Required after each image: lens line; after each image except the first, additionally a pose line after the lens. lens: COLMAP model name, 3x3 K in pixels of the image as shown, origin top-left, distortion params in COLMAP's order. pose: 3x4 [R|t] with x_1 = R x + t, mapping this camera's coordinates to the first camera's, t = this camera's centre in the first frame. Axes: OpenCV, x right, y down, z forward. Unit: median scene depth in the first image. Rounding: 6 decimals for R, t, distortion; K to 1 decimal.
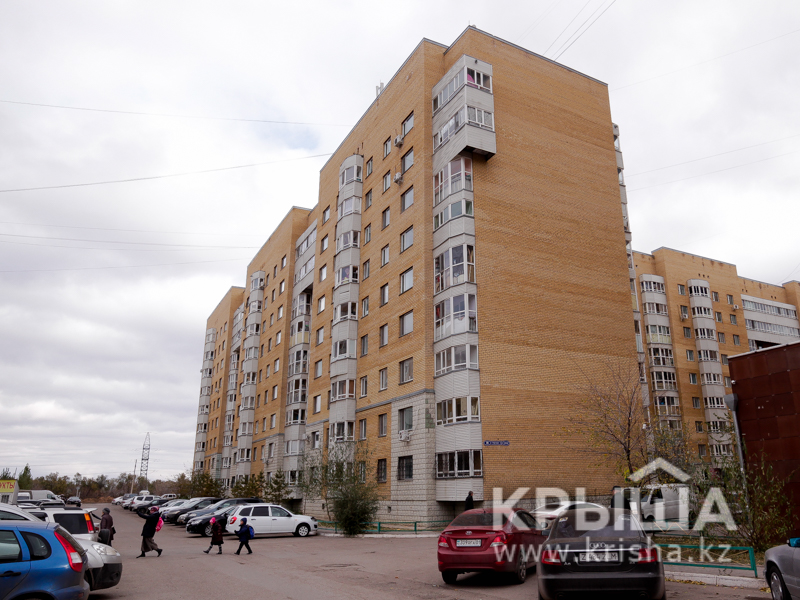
lens RADIAL K [[604.6, 0, 468.7], [0, 604.6, 296.2], [0, 0, 1]] dist [-0.082242, 0.059464]
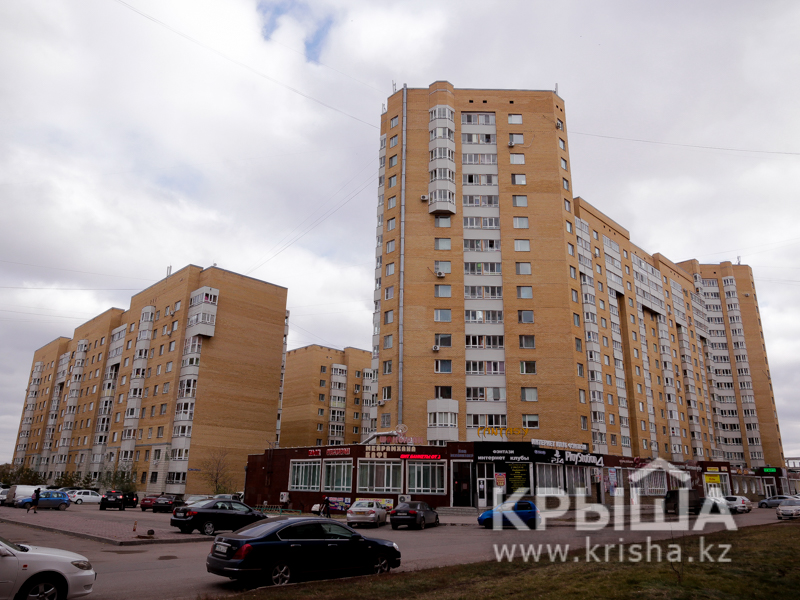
lens RADIAL K [[583.6, 0, 400.0], [0, 583.6, 300.0], [0, 0, 1]] dist [-0.080282, 0.053029]
pose [[0.974132, 0.111630, 0.196483, 0.245101], [-0.110237, 0.993741, -0.018048, -0.359091], [-0.197268, -0.004079, 0.980341, -1.052016]]
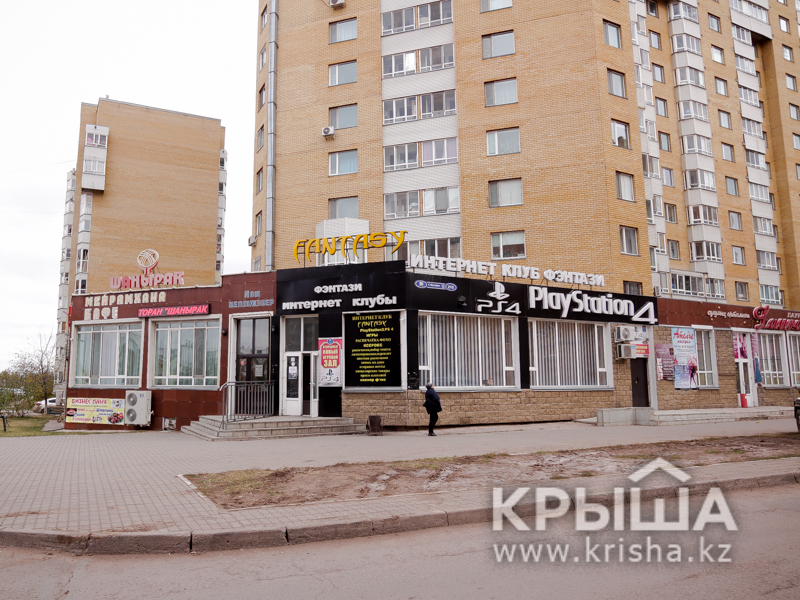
lens RADIAL K [[583.9, 0, 349.1], [0, 583.9, 303.2], [0, 0, 1]] dist [-0.083590, 0.056206]
pose [[0.992031, 0.010481, -0.125559, 0.792281], [0.010509, 0.986179, 0.165350, -0.164525], [0.125557, -0.165352, 0.978210, -0.419945]]
